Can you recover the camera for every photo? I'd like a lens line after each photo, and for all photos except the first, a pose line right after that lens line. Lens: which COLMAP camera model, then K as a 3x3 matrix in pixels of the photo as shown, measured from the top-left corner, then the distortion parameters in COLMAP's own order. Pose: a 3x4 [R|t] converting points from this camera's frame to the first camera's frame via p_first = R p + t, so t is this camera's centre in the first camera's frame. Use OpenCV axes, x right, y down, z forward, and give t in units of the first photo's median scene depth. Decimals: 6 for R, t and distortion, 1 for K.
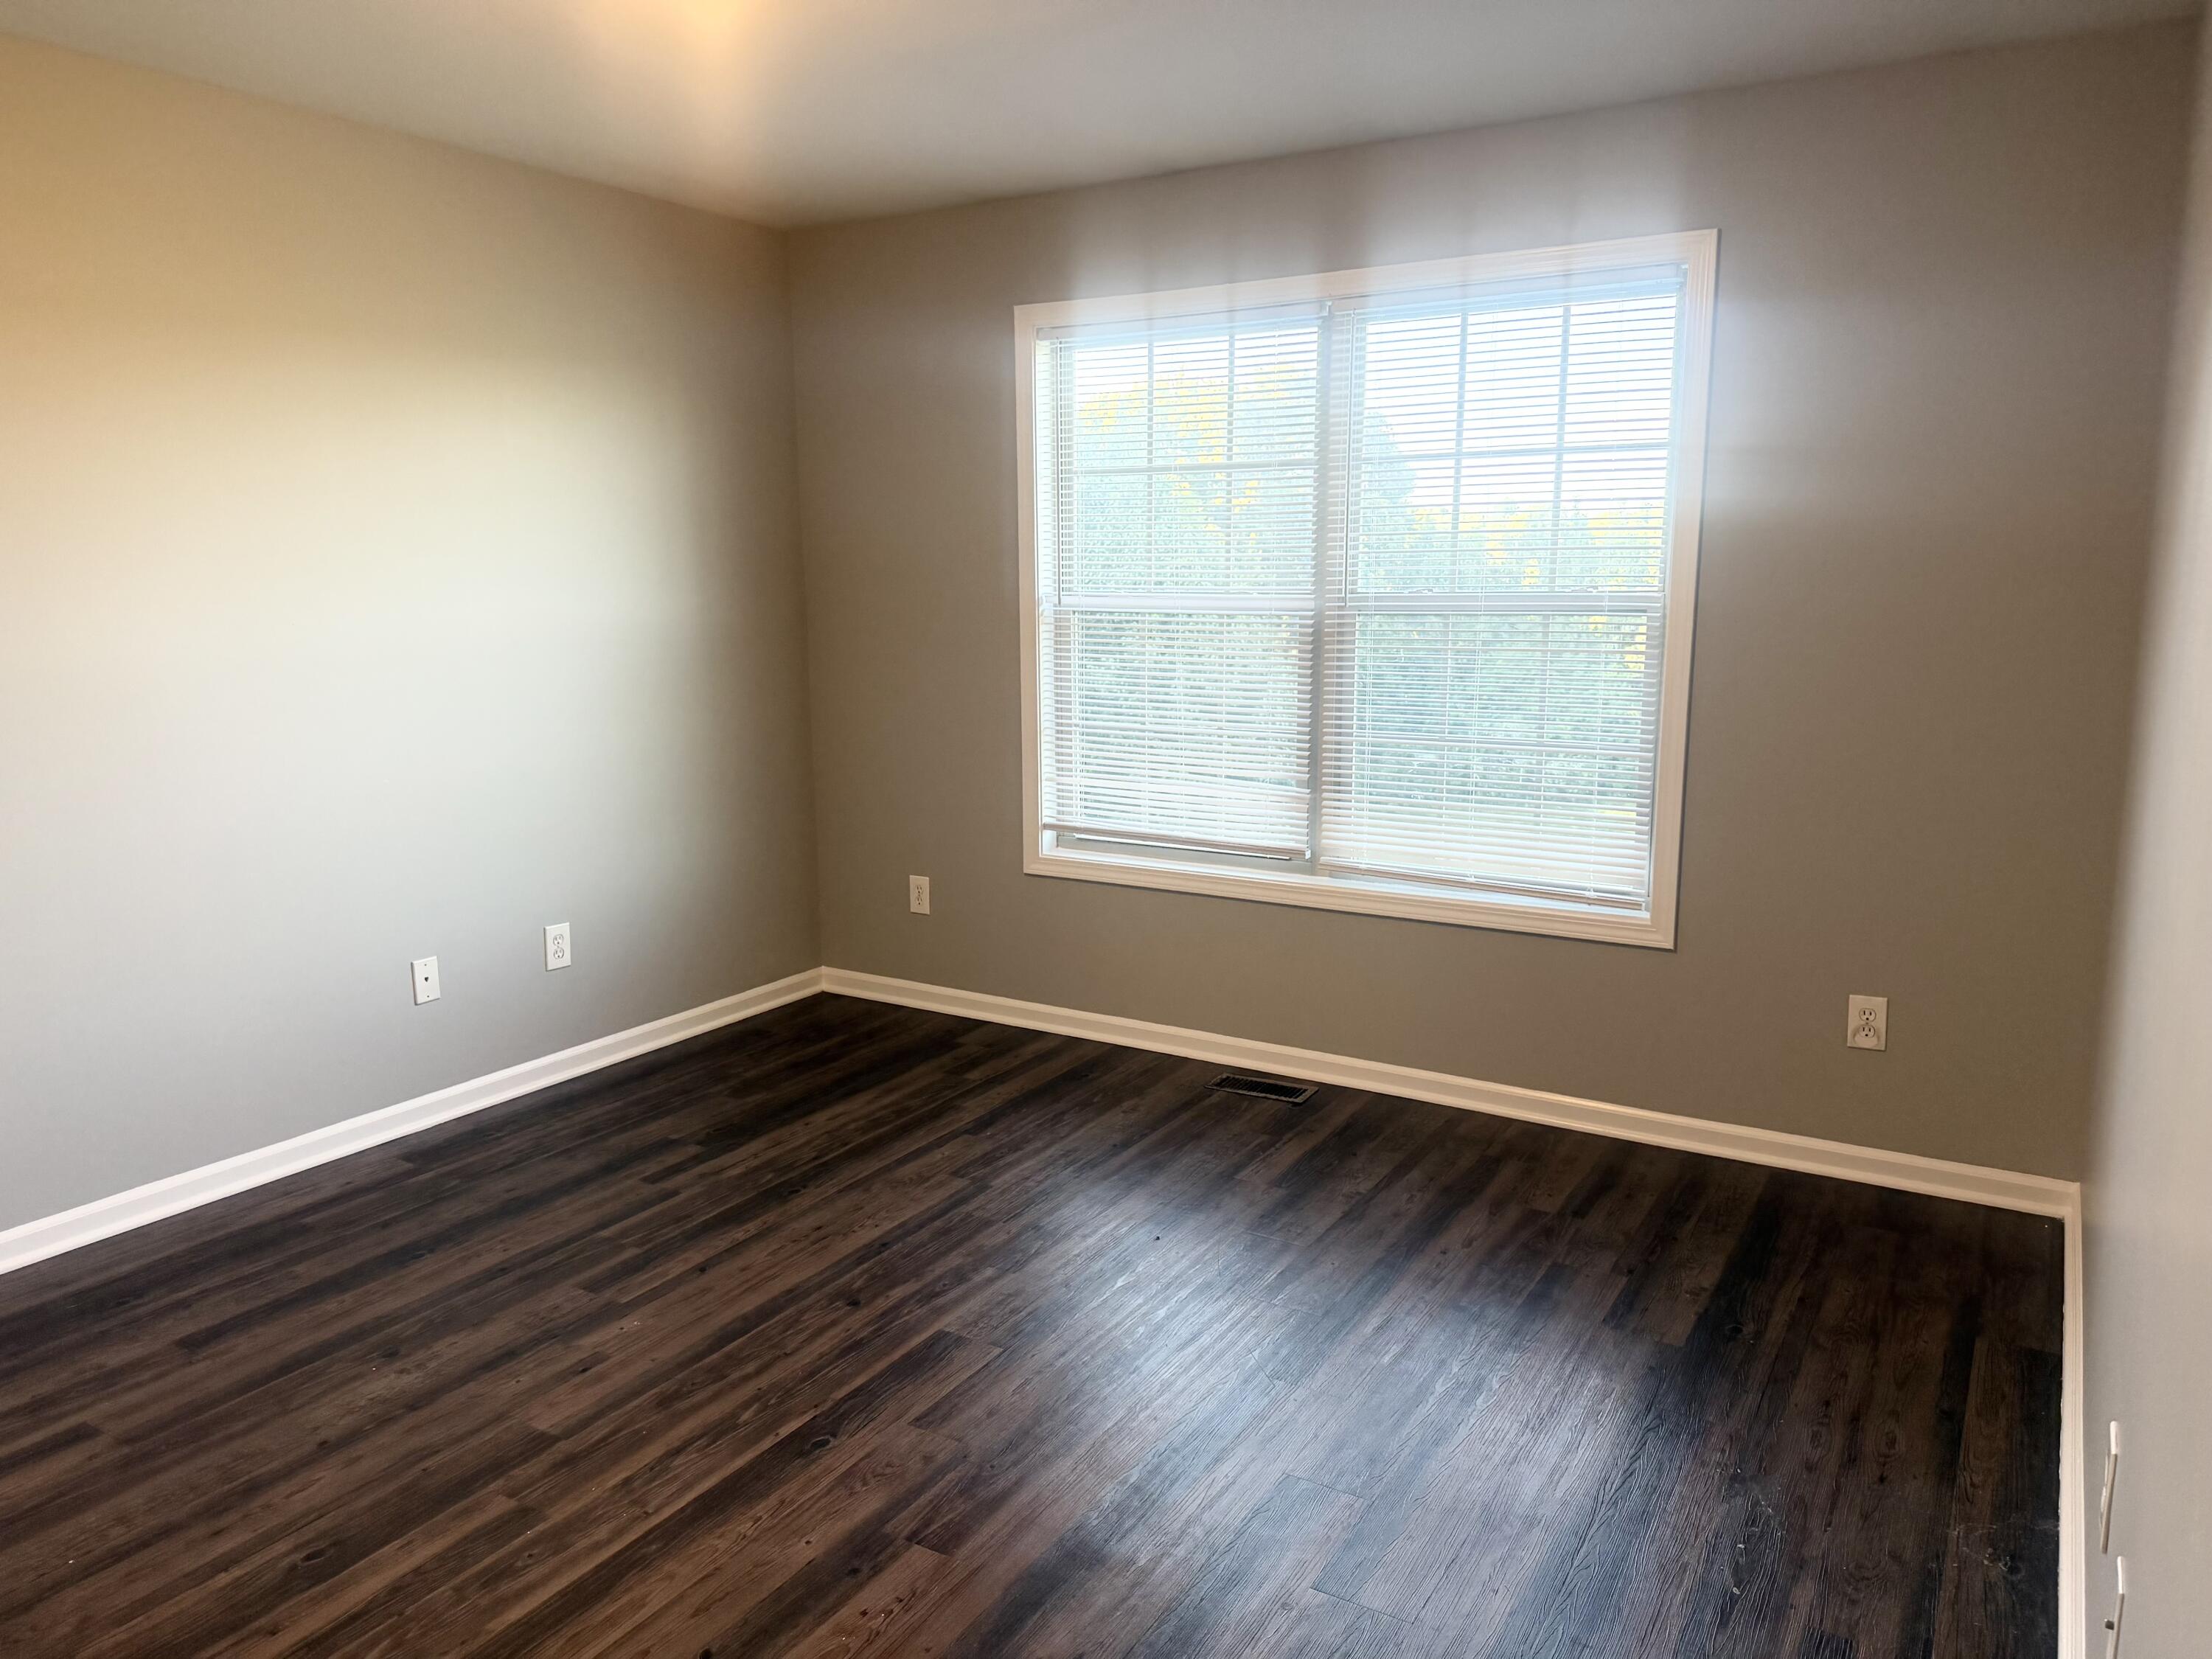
lens RADIAL K [[1592.7, 0, 1097.6], [0, 1592.7, 830.9], [0, 0, 1]] dist [-0.001177, -0.000322]
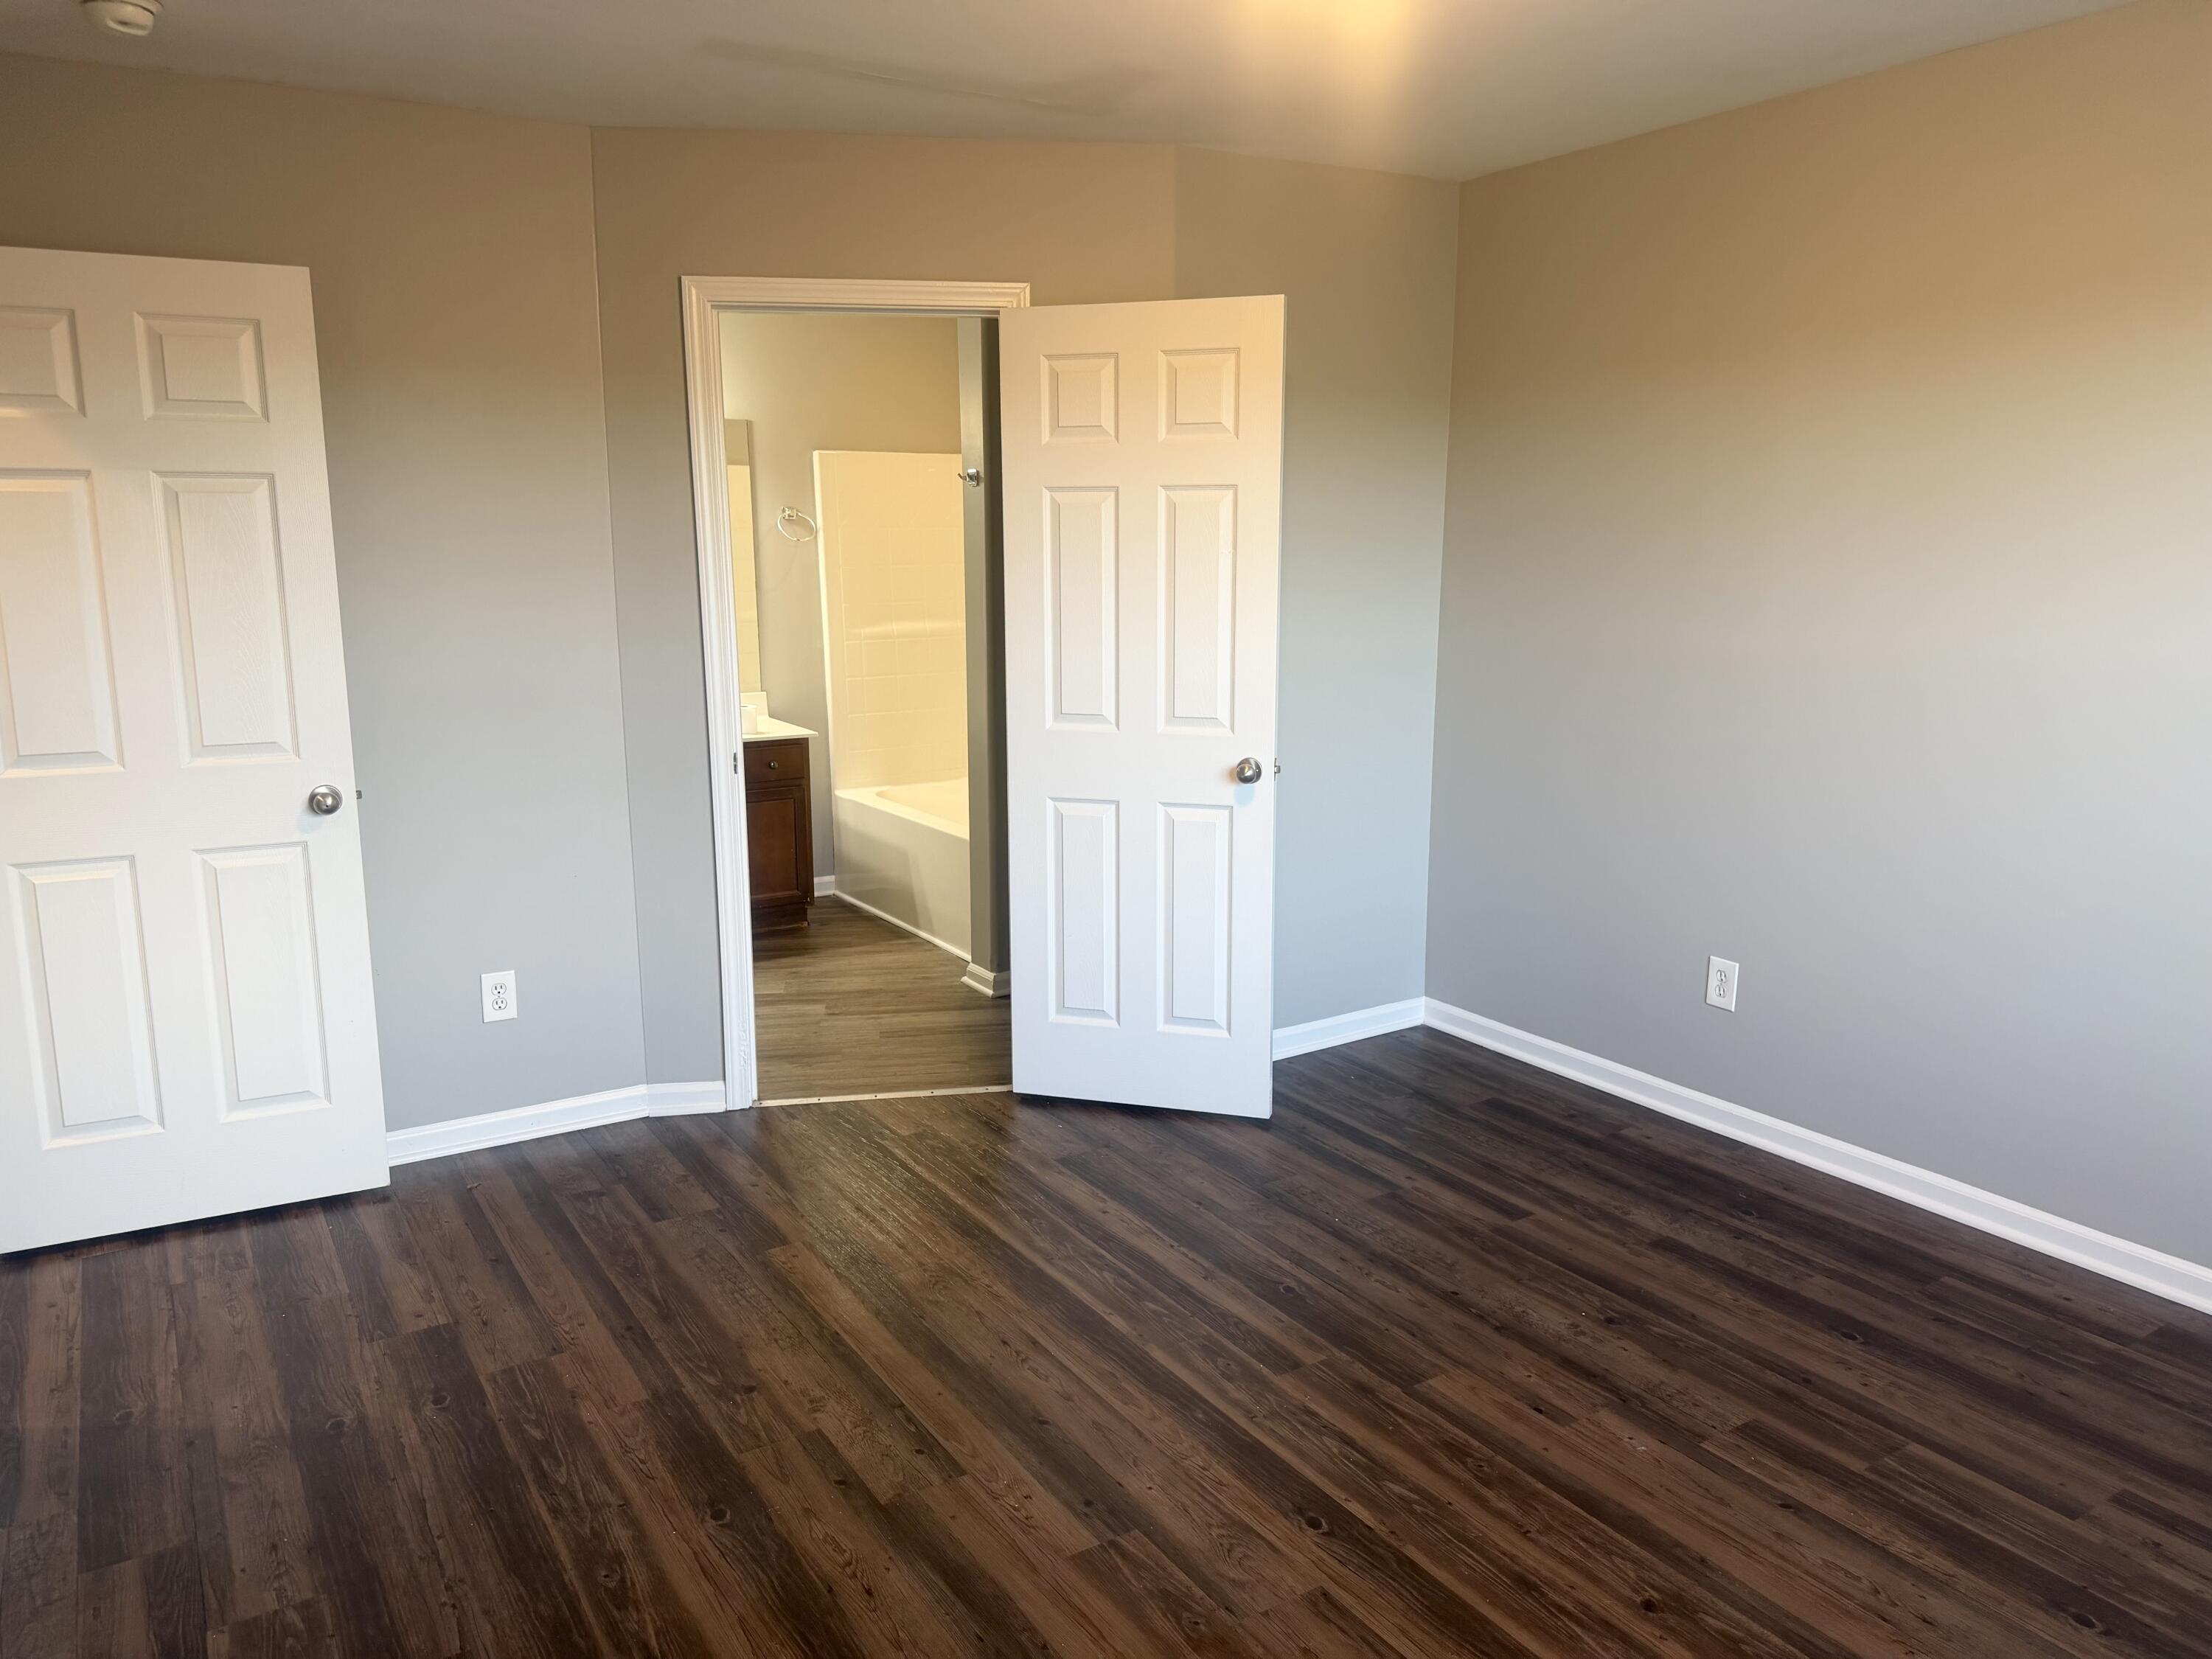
lens RADIAL K [[1592.7, 0, 1098.6], [0, 1592.7, 827.9], [0, 0, 1]] dist [-0.001177, -0.000322]
pose [[-0.466524, 0.165136, -0.868957, 0.545569], [-0.135560, 0.957462, 0.254735, -0.191769], [0.874059, 0.236636, -0.424293, 1.049360]]
